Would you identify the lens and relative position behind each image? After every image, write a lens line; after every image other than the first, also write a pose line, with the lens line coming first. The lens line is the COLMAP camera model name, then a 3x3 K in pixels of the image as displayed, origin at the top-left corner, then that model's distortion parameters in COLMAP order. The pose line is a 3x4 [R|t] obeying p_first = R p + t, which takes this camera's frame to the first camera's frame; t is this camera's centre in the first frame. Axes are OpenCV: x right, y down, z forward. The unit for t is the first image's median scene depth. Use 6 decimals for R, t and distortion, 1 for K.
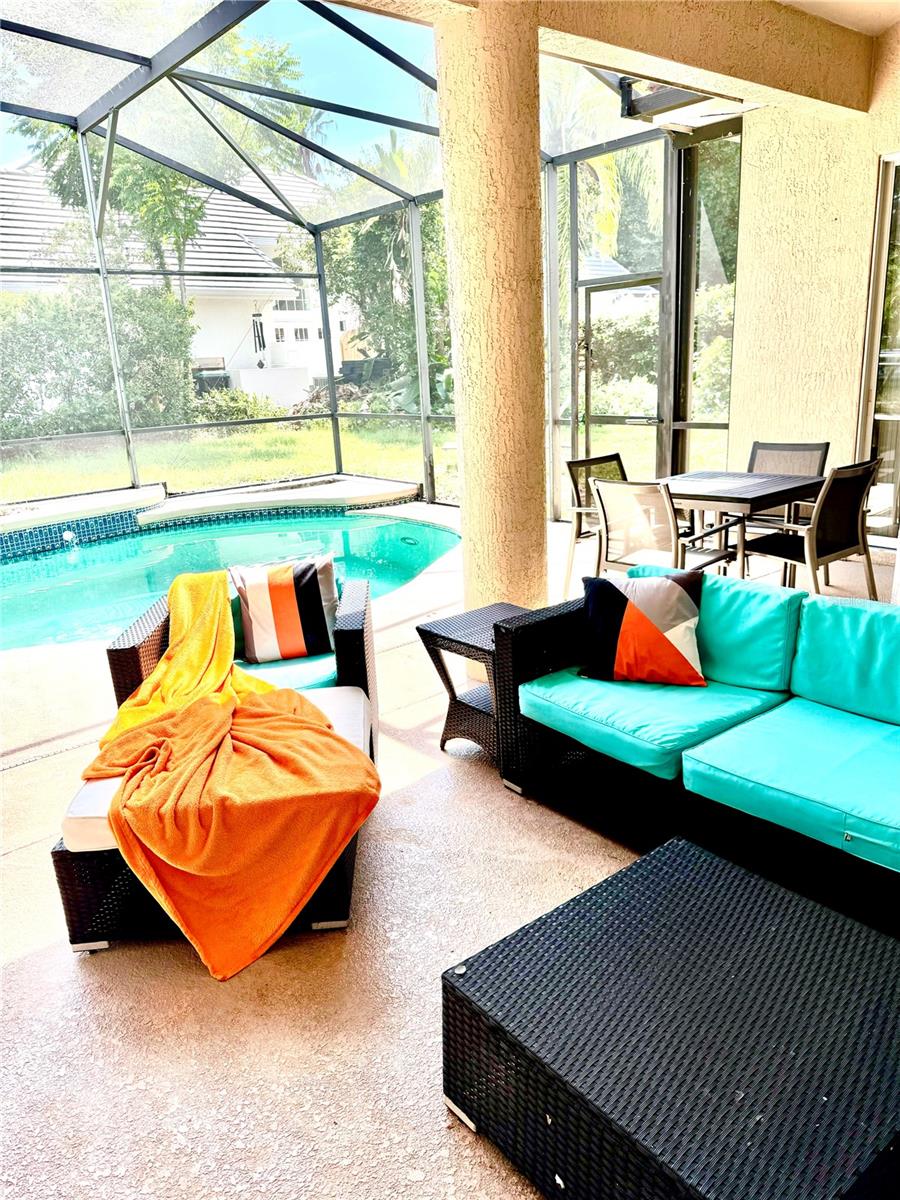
lens RADIAL K [[816.9, 0, 456.2], [0, 816.9, 601.1], [0, 0, 1]] dist [0.048117, -0.054519]
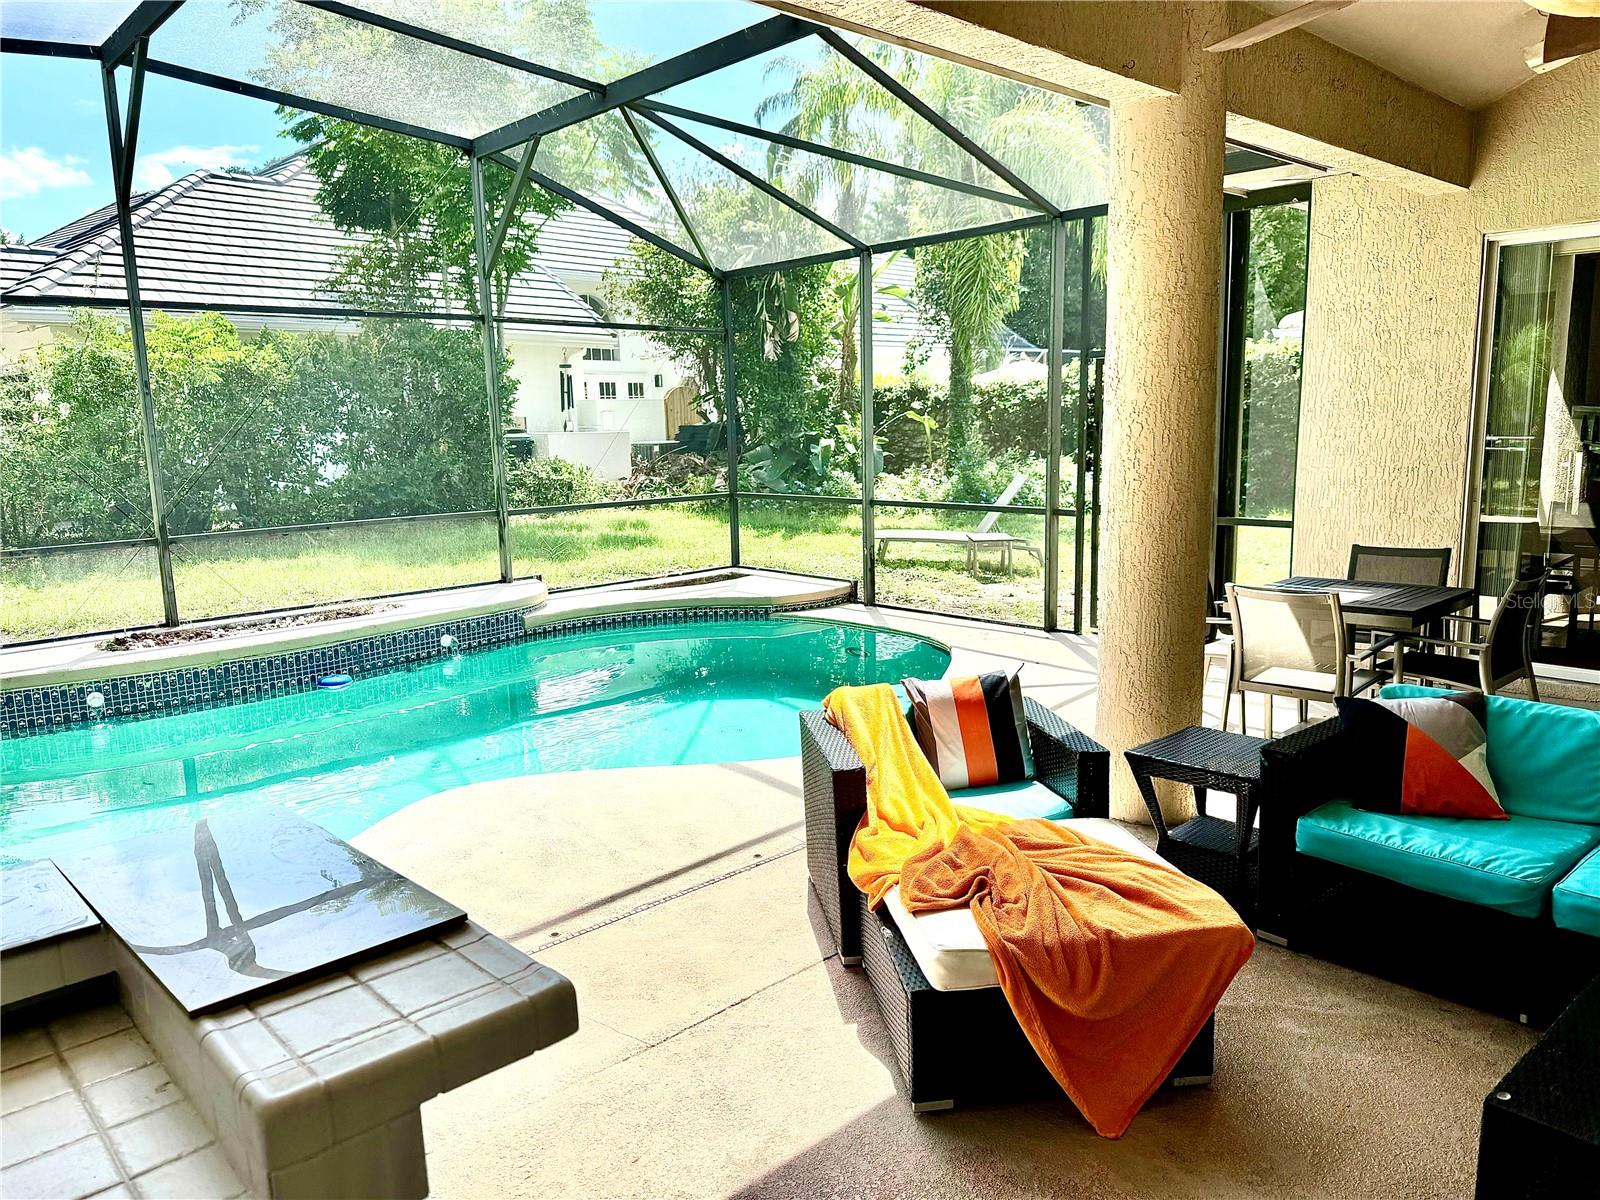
lens RADIAL K [[1089.2, 0, 789.6], [0, 1089.2, 606.7], [0, 0, 1]] dist [0.048117, -0.054519]
pose [[0.998252, 0.017849, 0.056341, -0.279068], [-0.011147, 0.993056, -0.117111, 0.011010], [-0.058040, 0.116278, 0.991519, -0.090941]]
